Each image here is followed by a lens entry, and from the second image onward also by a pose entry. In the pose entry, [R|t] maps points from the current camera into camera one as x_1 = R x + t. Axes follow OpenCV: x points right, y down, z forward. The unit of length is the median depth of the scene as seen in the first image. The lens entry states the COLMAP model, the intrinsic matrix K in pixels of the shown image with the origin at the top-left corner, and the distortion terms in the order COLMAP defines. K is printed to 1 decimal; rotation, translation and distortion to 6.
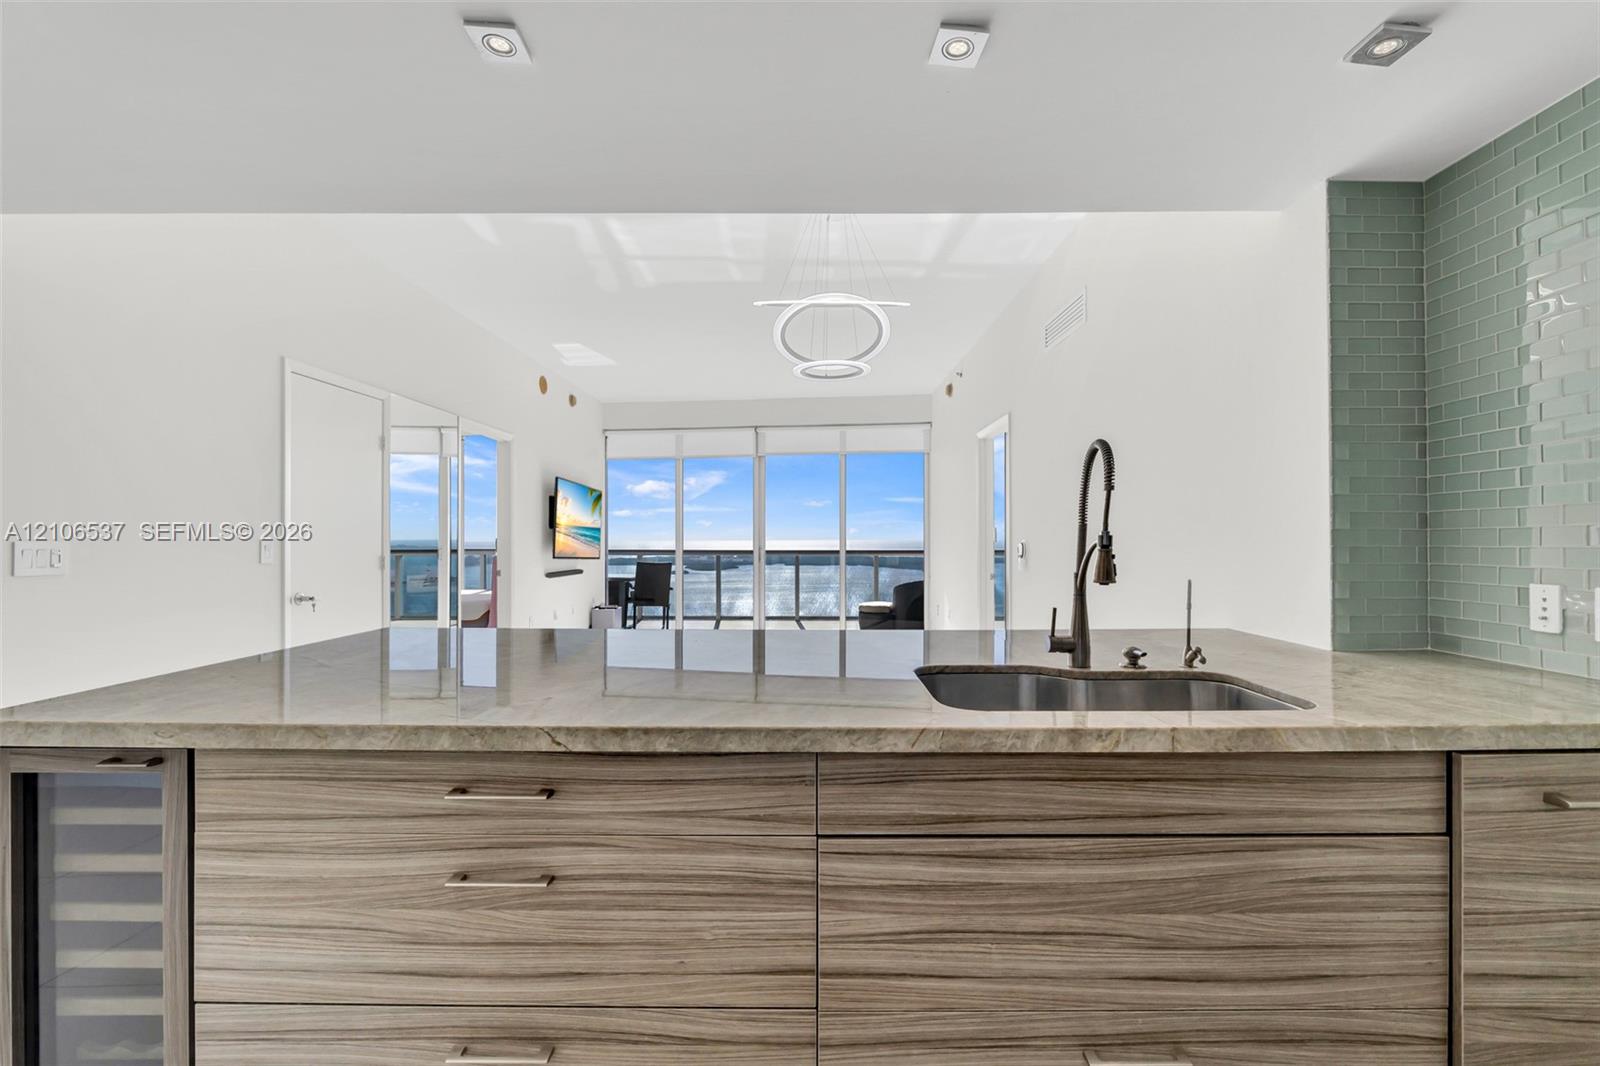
lens RADIAL K [[676.6, 0, 792.0], [0, 676.6, 536.8], [0, 0, 1]] dist [-0.005723, -0.000546]
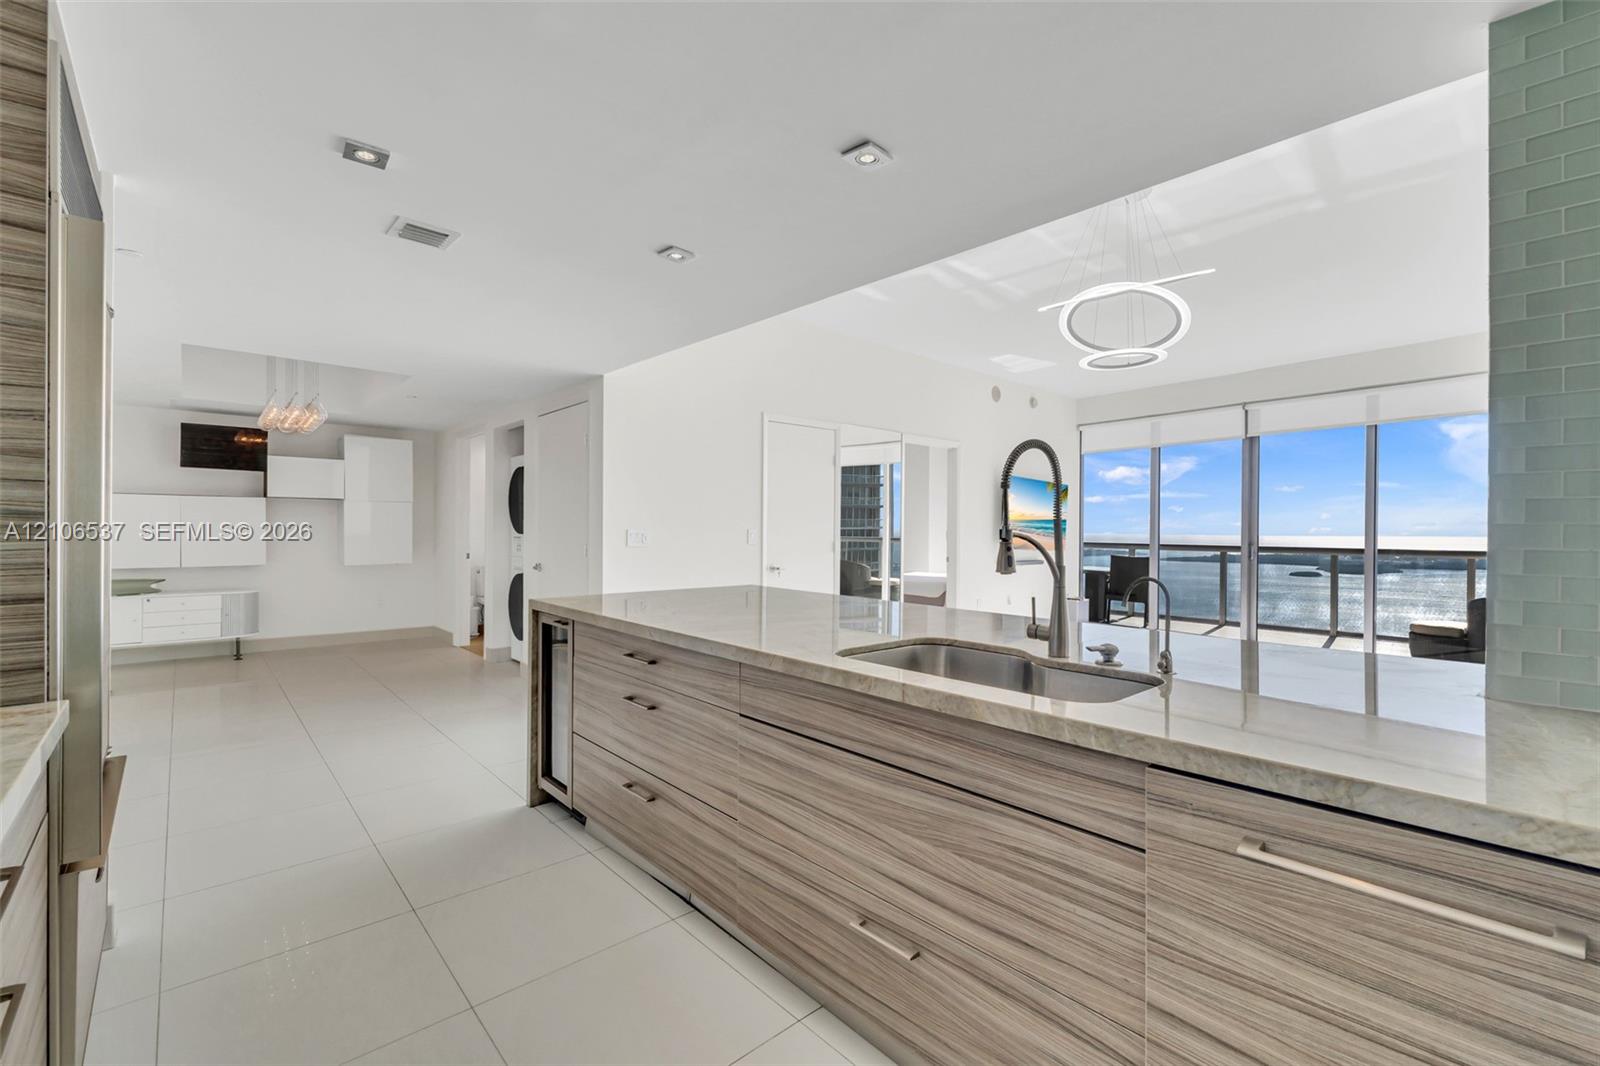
lens RADIAL K [[676.6, 0, 800.4], [0, 676.6, 529.3], [0, 0, 1]] dist [-0.005723, -0.000546]
pose [[0.678841, 0.007162, -0.734251, 1.011170], [-0.007452, 0.999968, 0.002863, -0.002920], [0.734248, 0.003528, 0.678873, 0.007280]]
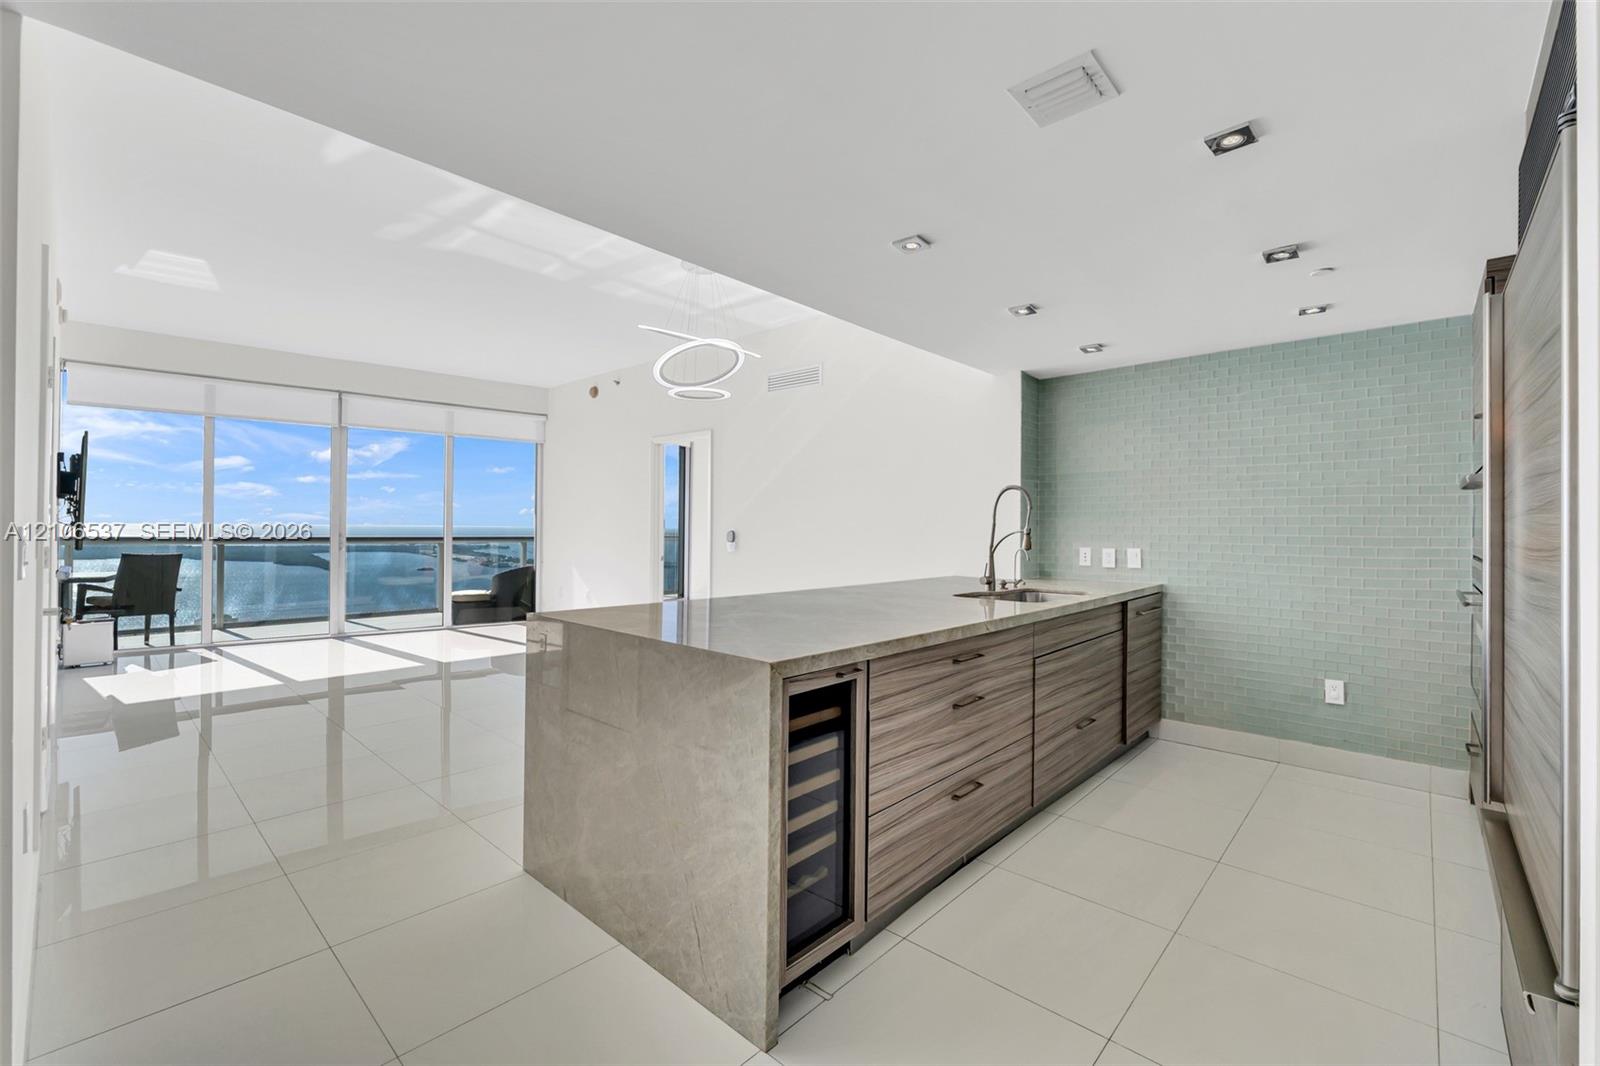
lens RADIAL K [[676.6, 0, 817.5], [0, 676.6, 524.9], [0, 0, 1]] dist [-0.005723, -0.000546]
pose [[0.660373, 0.010185, 0.750868, -1.649245], [-0.012672, 0.999917, -0.002418, -0.001501], [-0.750830, -0.007918, 0.660447, 0.019989]]
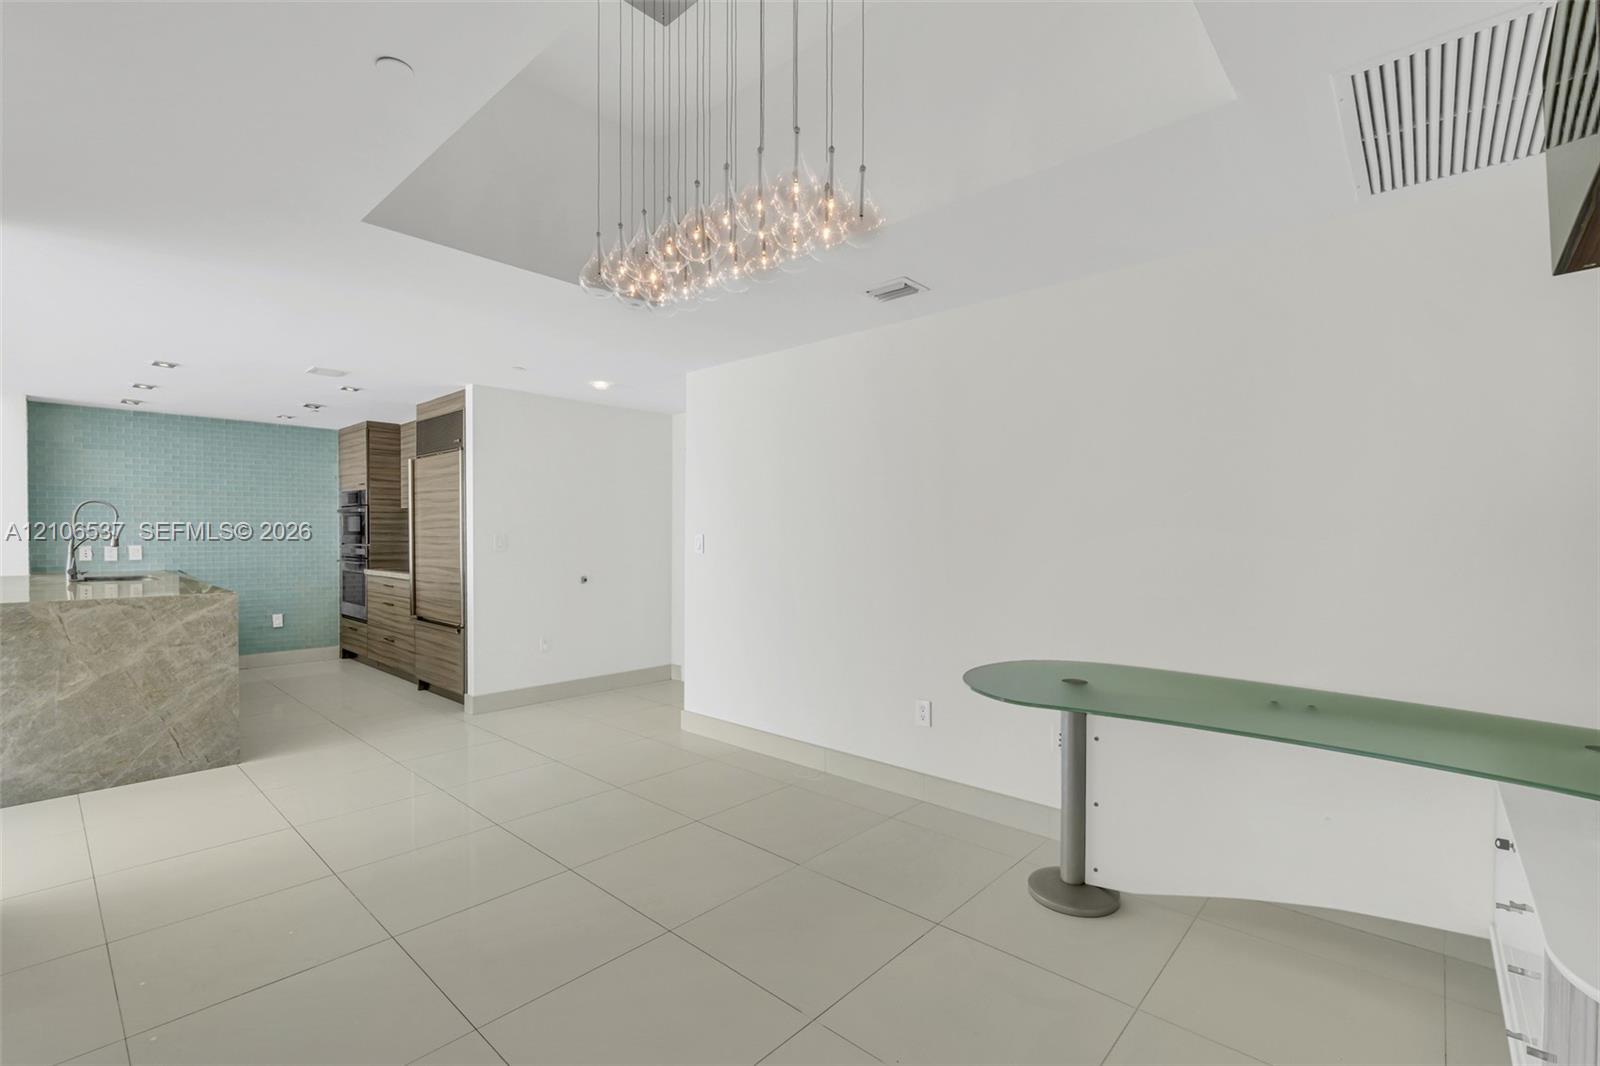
lens RADIAL K [[676.6, 0, 788.7], [0, 676.6, 542.0], [0, 0, 1]] dist [-0.005723, -0.000546]
pose [[-0.752760, -0.007428, 0.658253, -3.859434], [-0.004306, 0.999971, 0.006360, 0.009891], [-0.658280, 0.001953, -0.752770, 1.240375]]
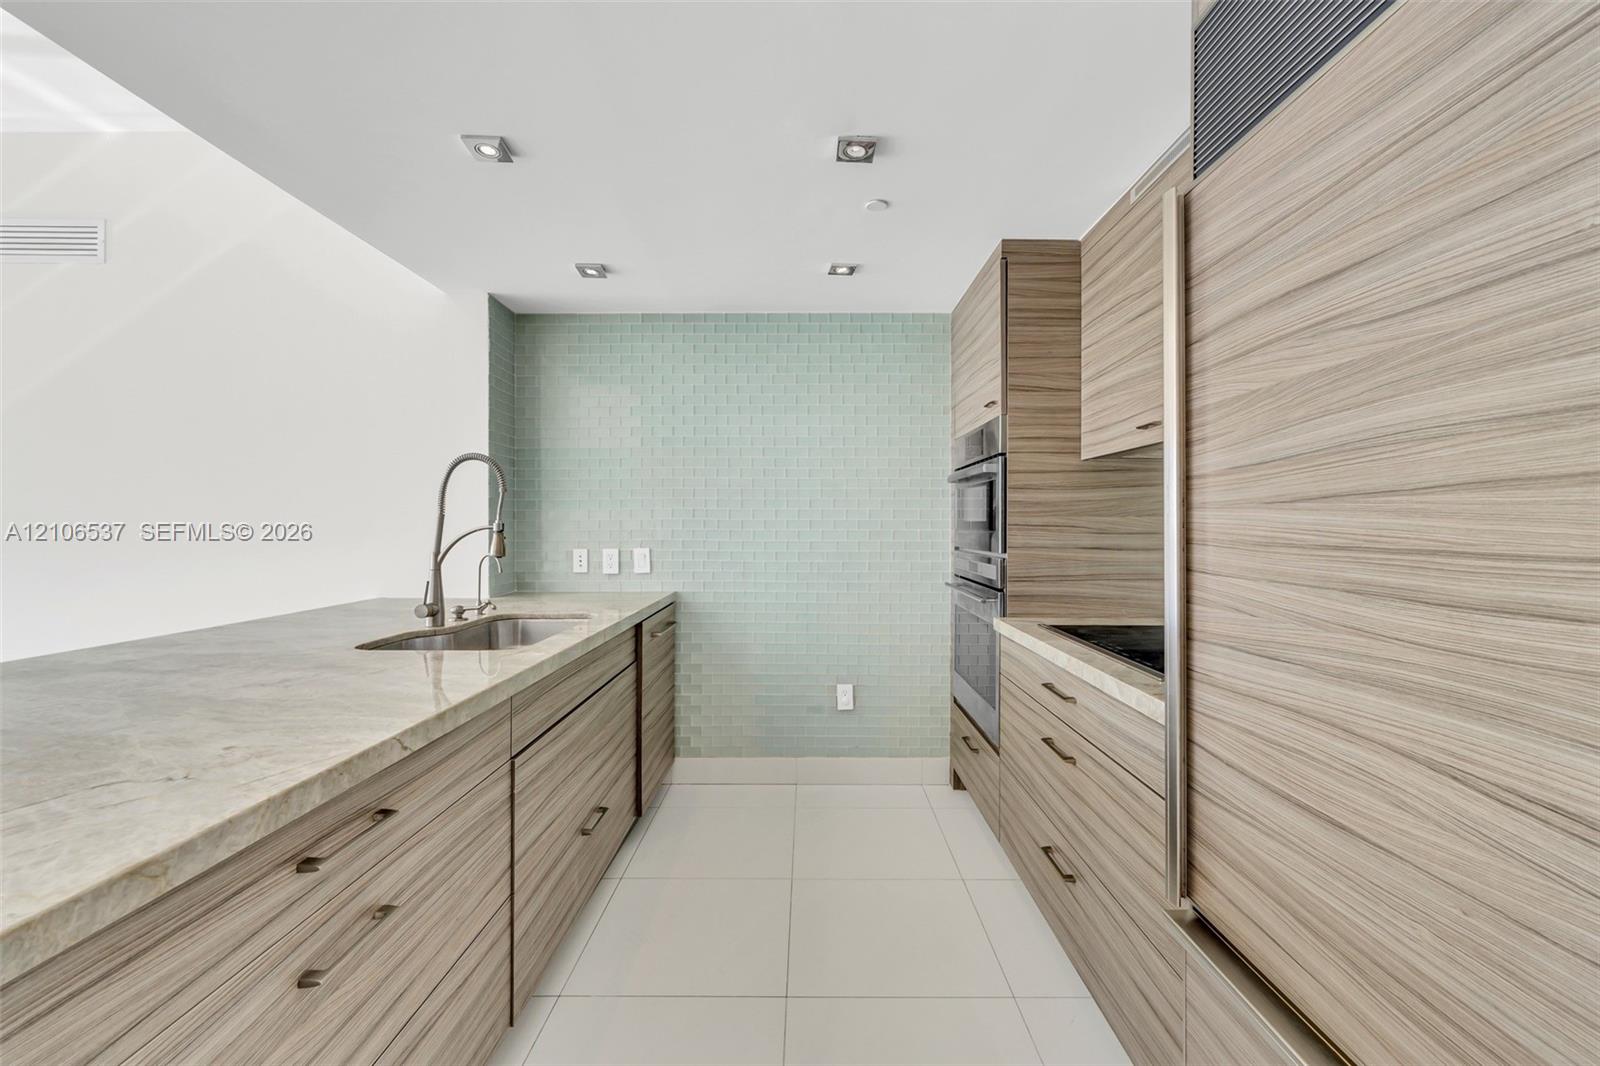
lens RADIAL K [[676.6, 0, 800.3], [0, 676.6, 527.0], [0, 0, 1]] dist [-0.005723, -0.000546]
pose [[0.002832, -0.000067, 0.999996, -0.926149], [-0.007097, 0.999975, 0.000087, 0.000584], [-0.999971, -0.007097, 0.002831, 0.339562]]
